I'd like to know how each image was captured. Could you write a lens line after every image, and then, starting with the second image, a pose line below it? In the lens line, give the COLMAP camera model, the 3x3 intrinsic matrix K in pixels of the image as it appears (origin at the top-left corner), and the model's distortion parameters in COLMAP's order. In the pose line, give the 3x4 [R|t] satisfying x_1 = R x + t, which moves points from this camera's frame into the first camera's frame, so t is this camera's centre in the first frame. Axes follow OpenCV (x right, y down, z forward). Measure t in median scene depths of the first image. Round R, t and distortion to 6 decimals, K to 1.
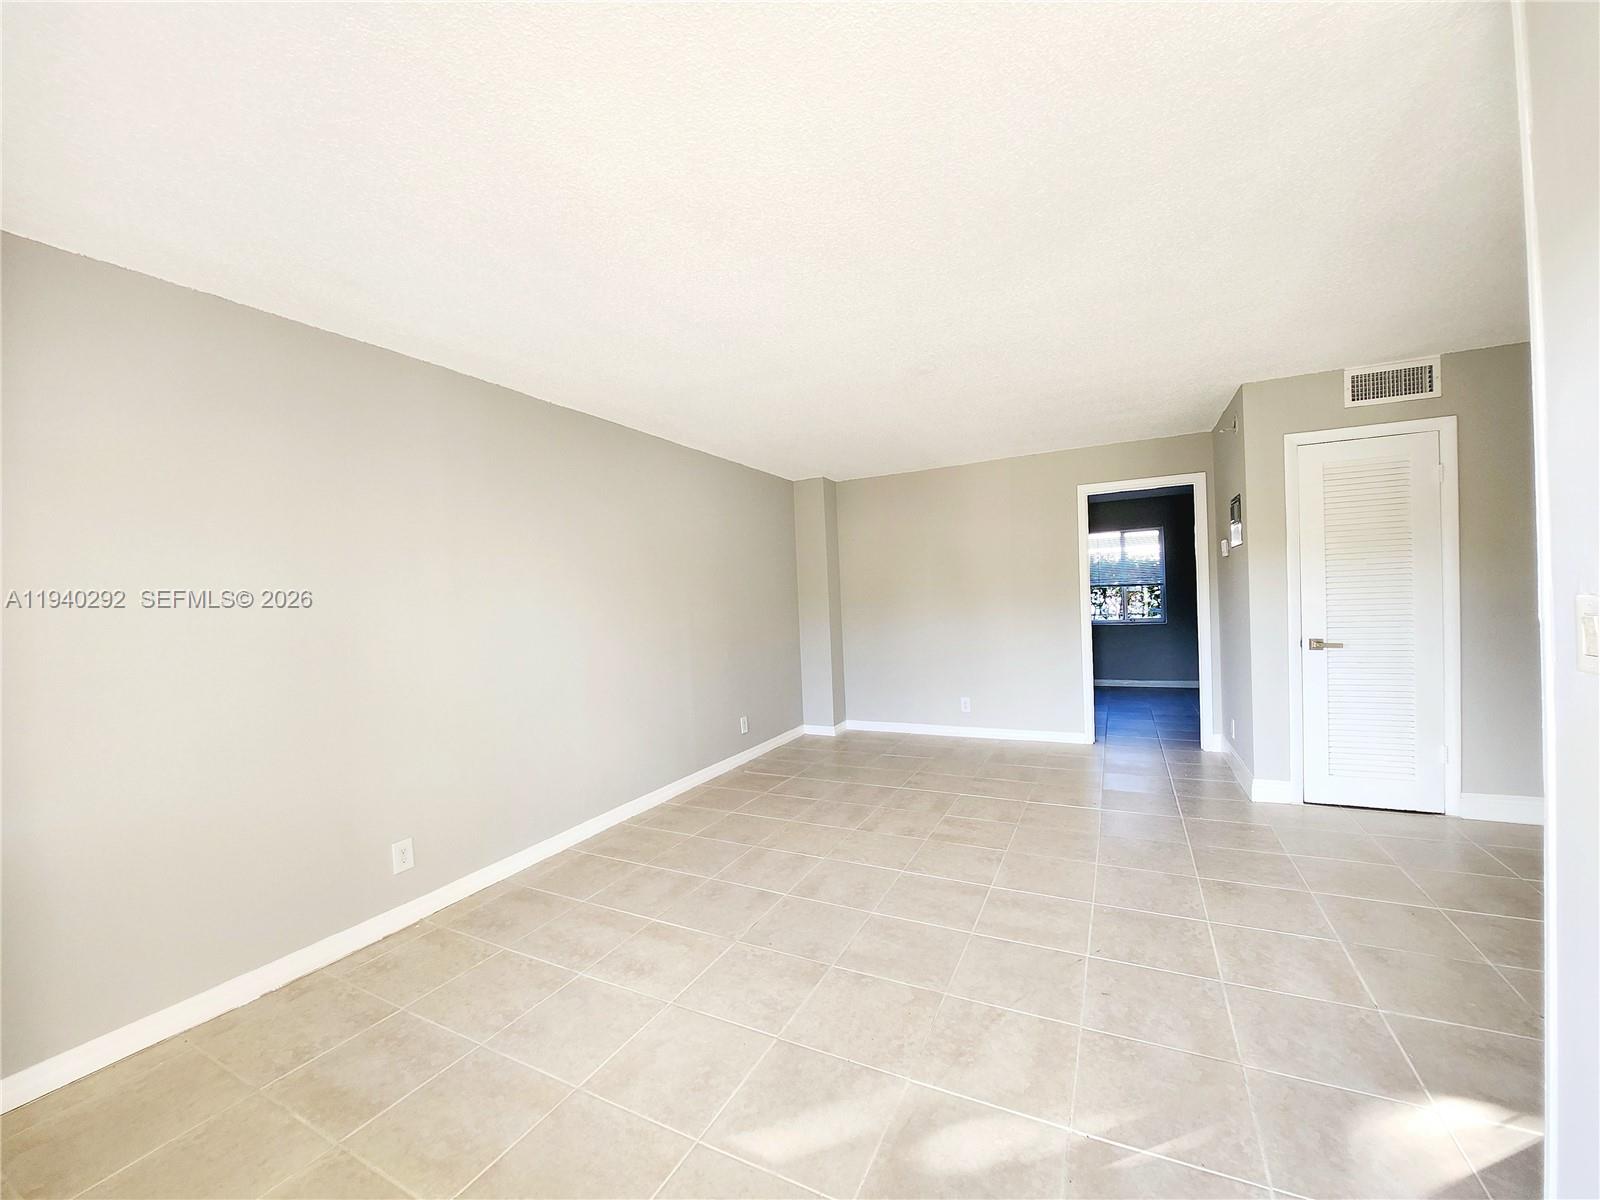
lens RADIAL K [[631.4, 0, 795.5], [0, 631.4, 609.2], [0, 0, 1]] dist [-0.021269, -0.000341]
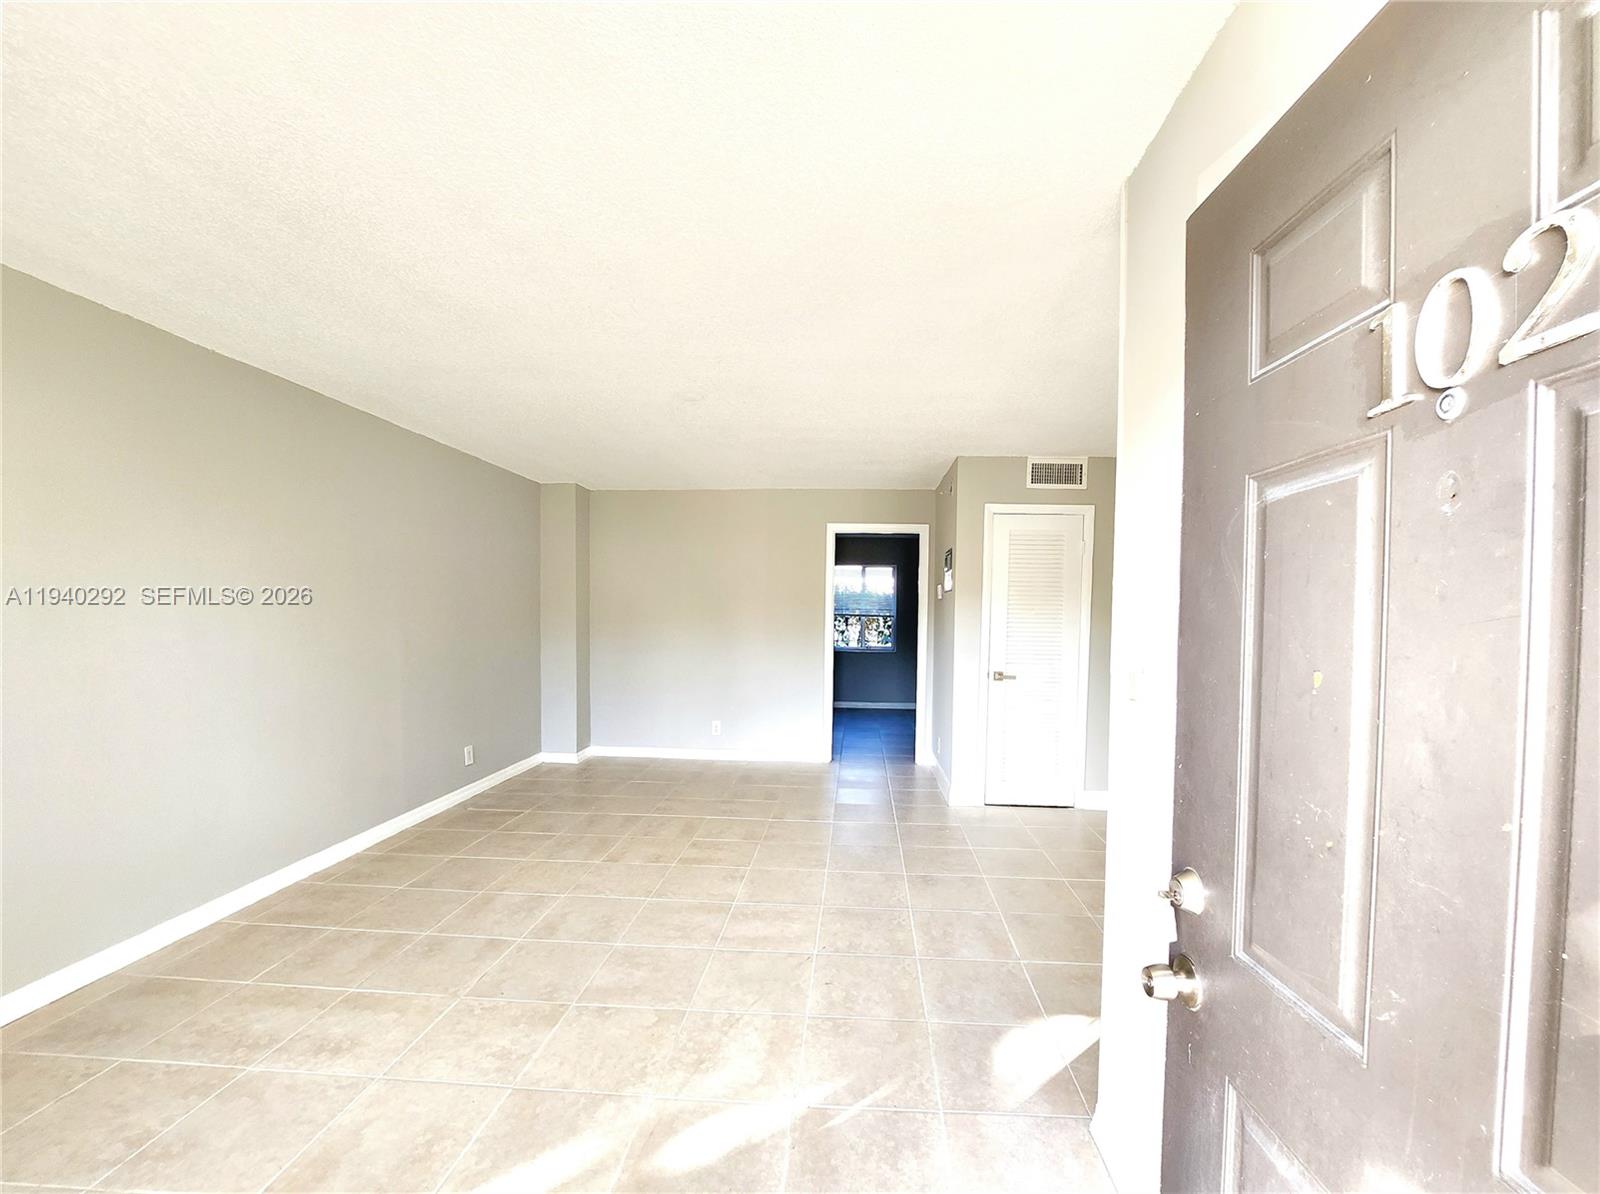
lens RADIAL K [[656.5, 0, 825.6], [0, 656.5, 631.4], [0, 0, 1]] dist [-0.017631, 0.000045]
pose [[0.910681, 0.040509, 0.411119, -0.017038], [-0.043896, 0.999035, -0.001205, -0.017412], [-0.410771, -0.016949, 0.911581, -0.052094]]
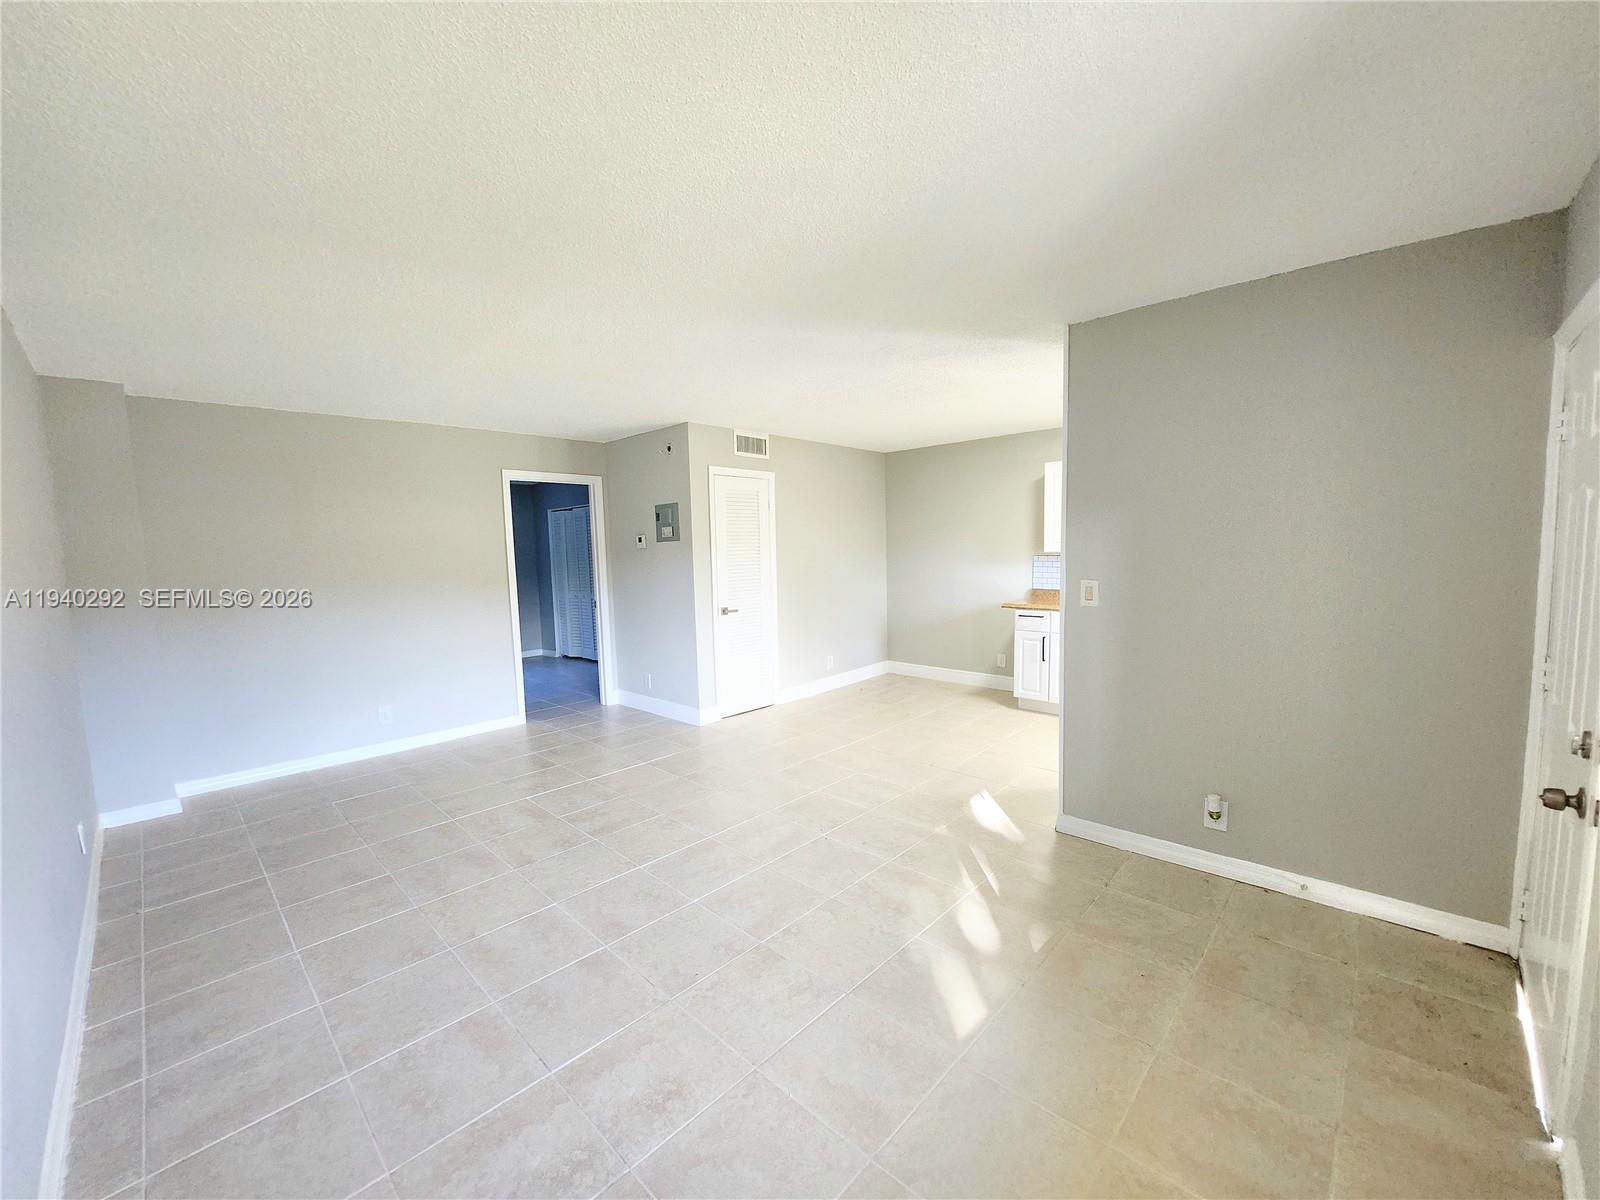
lens RADIAL K [[631.4, 0, 795.5], [0, 631.4, 609.2], [0, 0, 1]] dist [-0.021269, -0.000341]
pose [[0.283618, -0.058092, 0.957176, -0.654595], [0.029176, 0.998224, 0.051938, -0.024647], [-0.958494, 0.013197, 0.284809, 0.475825]]
